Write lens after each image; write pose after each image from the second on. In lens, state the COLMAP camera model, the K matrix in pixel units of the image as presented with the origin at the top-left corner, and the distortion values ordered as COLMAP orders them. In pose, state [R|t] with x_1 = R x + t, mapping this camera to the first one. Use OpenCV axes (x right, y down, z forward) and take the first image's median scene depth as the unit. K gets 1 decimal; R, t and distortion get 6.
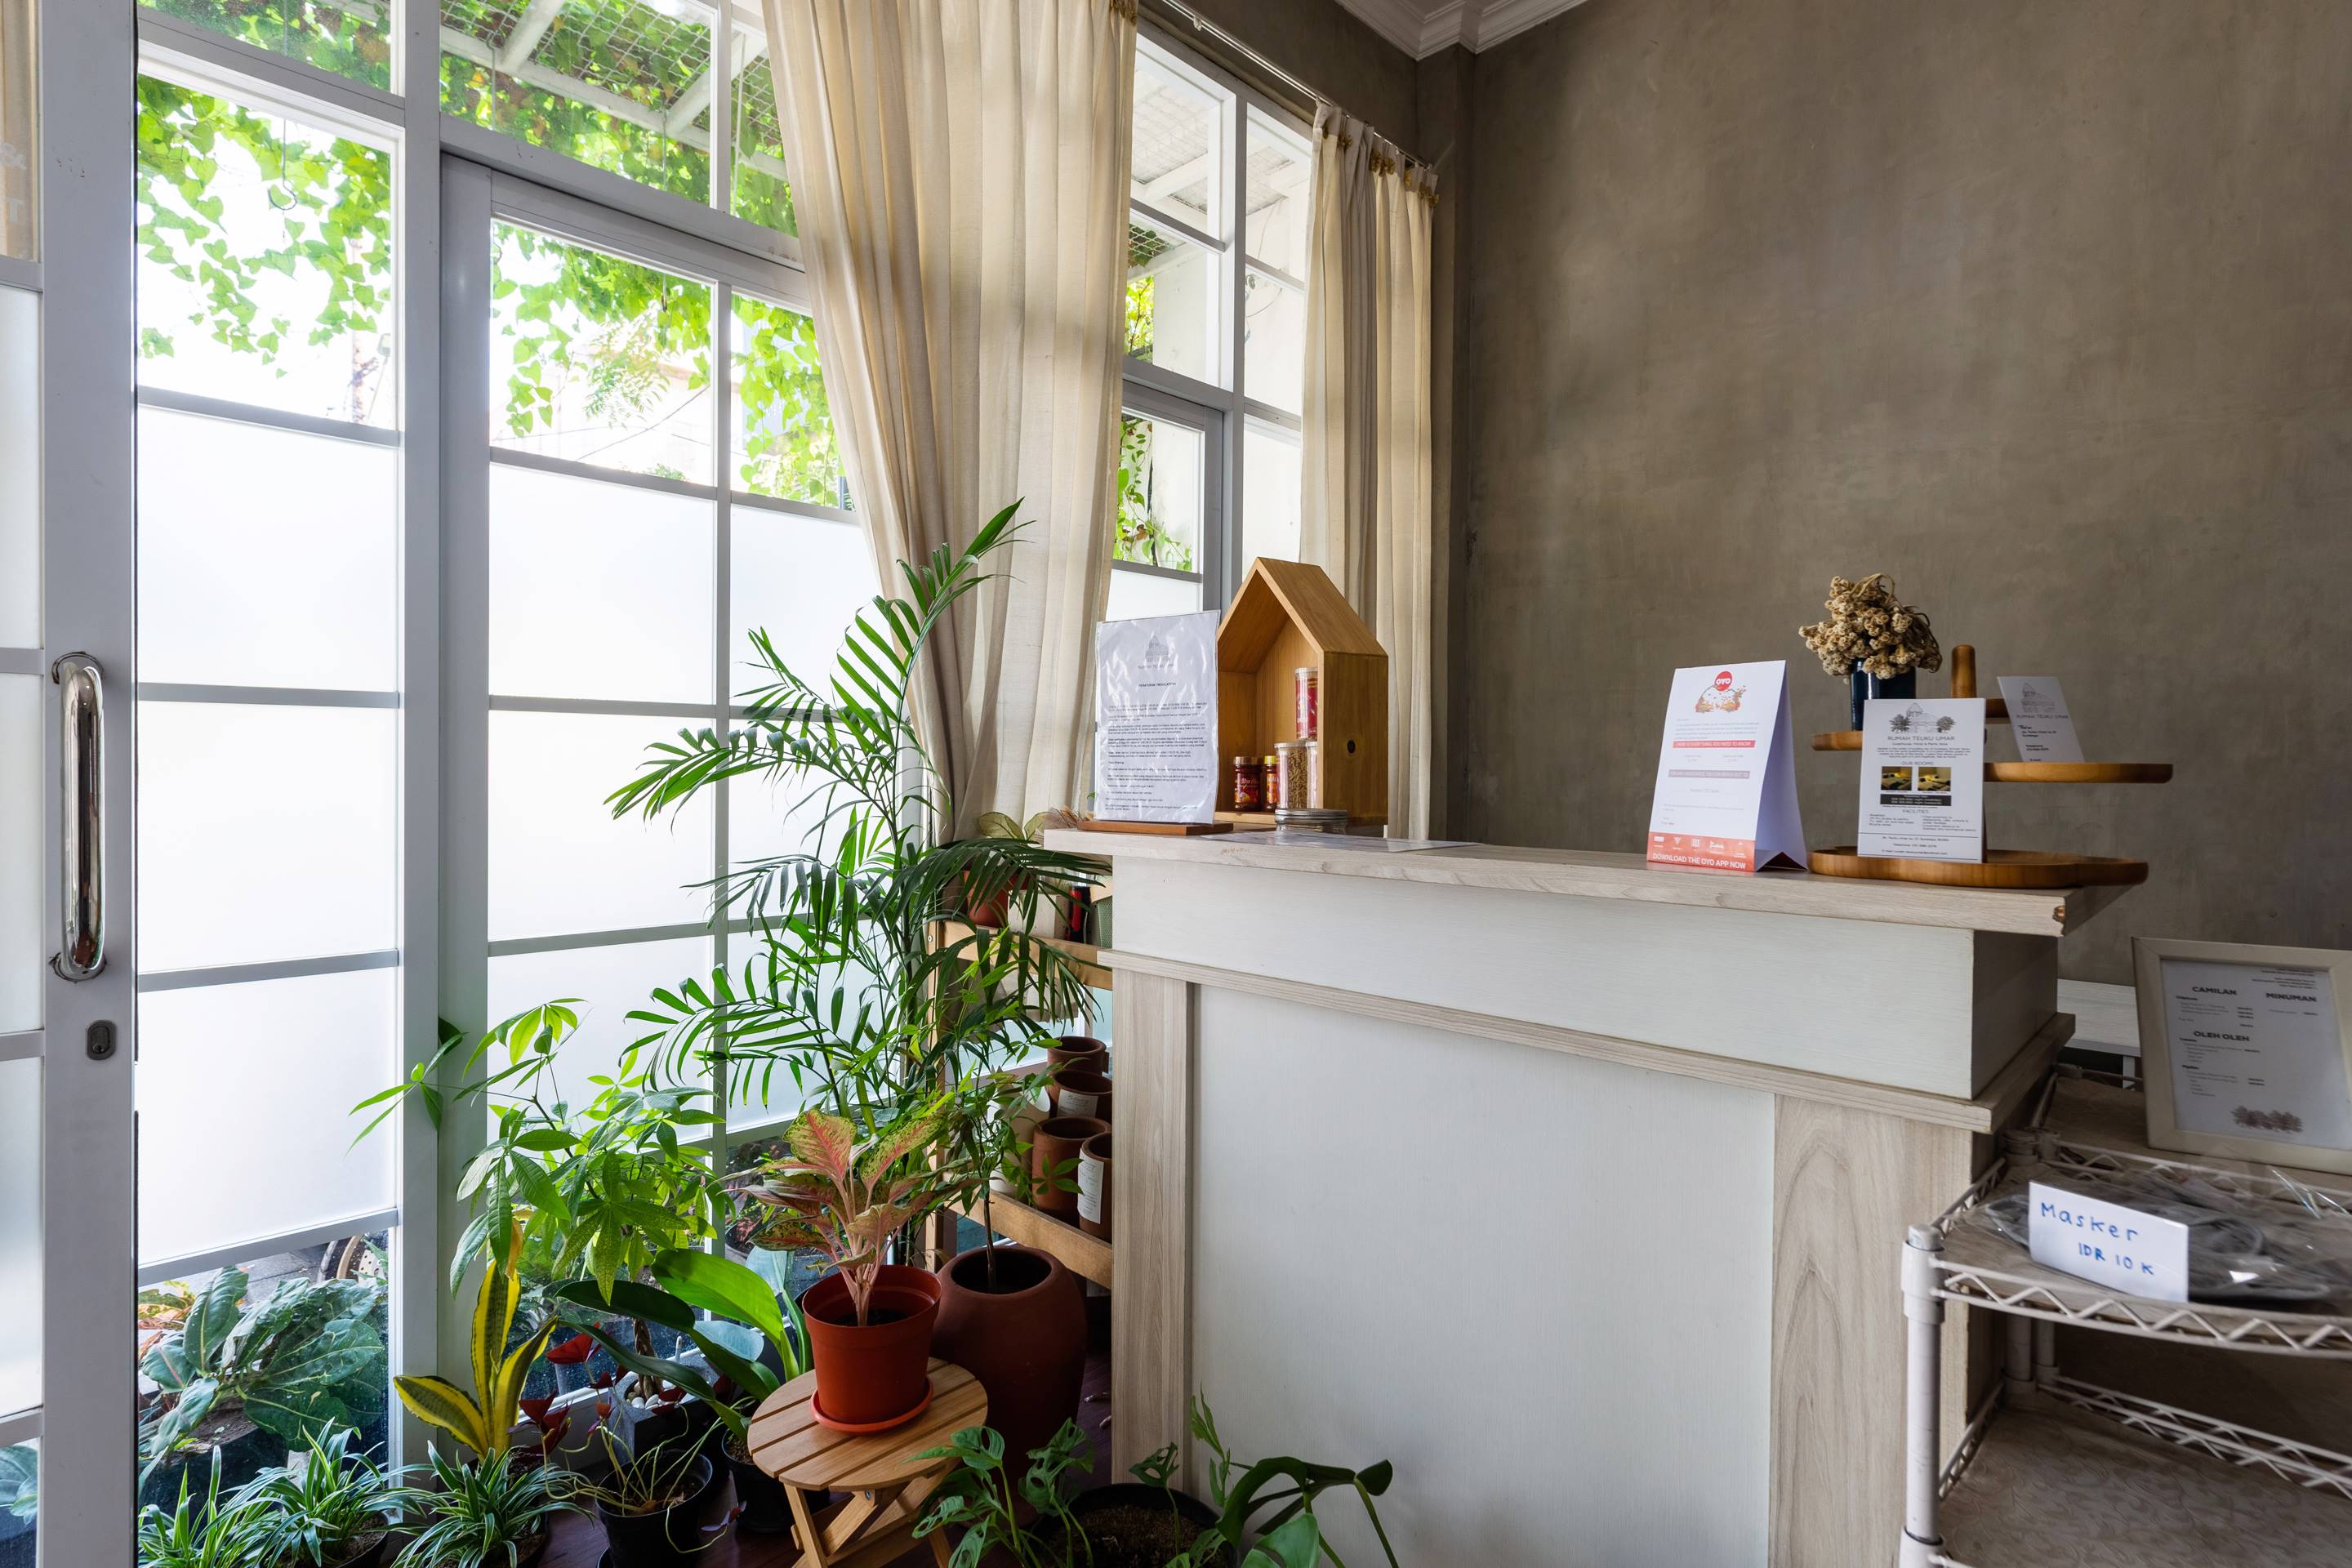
lens RADIAL K [[1150.9, 0, 1167.0], [0, 1150.9, 772.4], [0, 0, 1]] dist [0.018660, -0.011852]
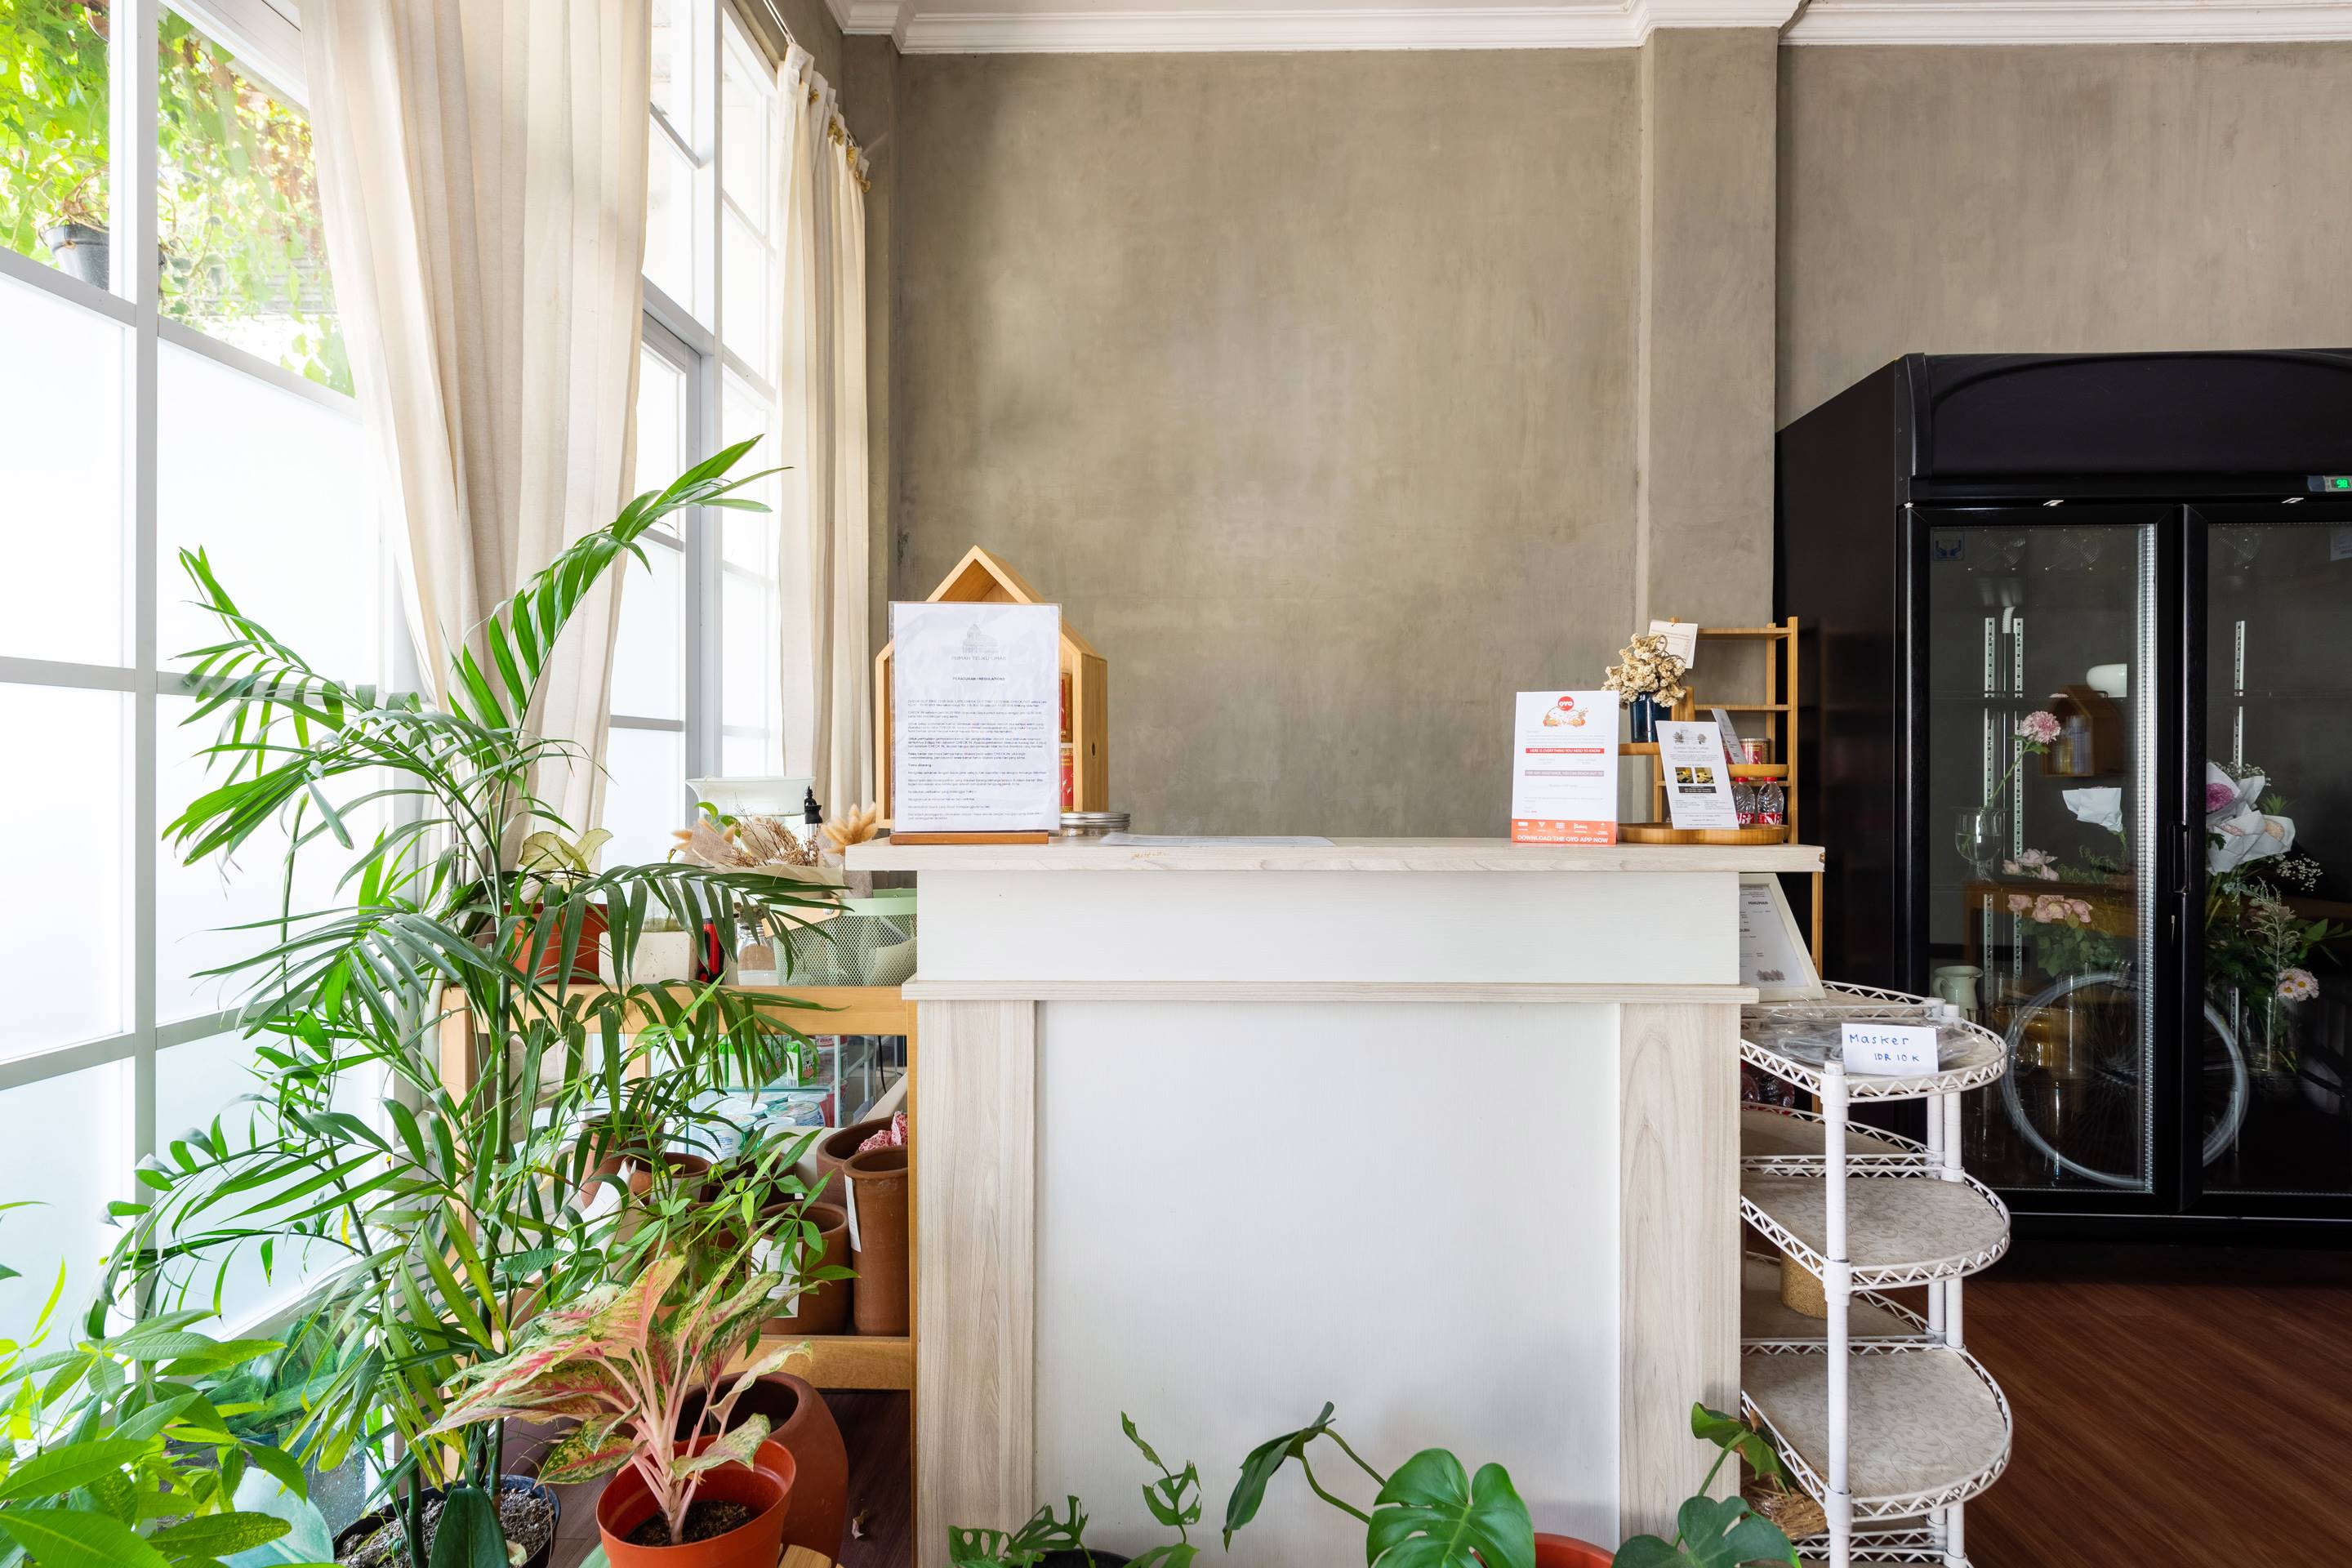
lens RADIAL K [[1161.0, 0, 1157.3], [0, 1161.0, 772.0], [0, 0, 1]] dist [0.022028, -0.010811]
pose [[0.717136, -0.005069, 0.696915, -0.543886], [0.006659, 0.999978, 0.000420, -0.002492], [-0.696901, 0.004340, 0.717154, 0.249443]]
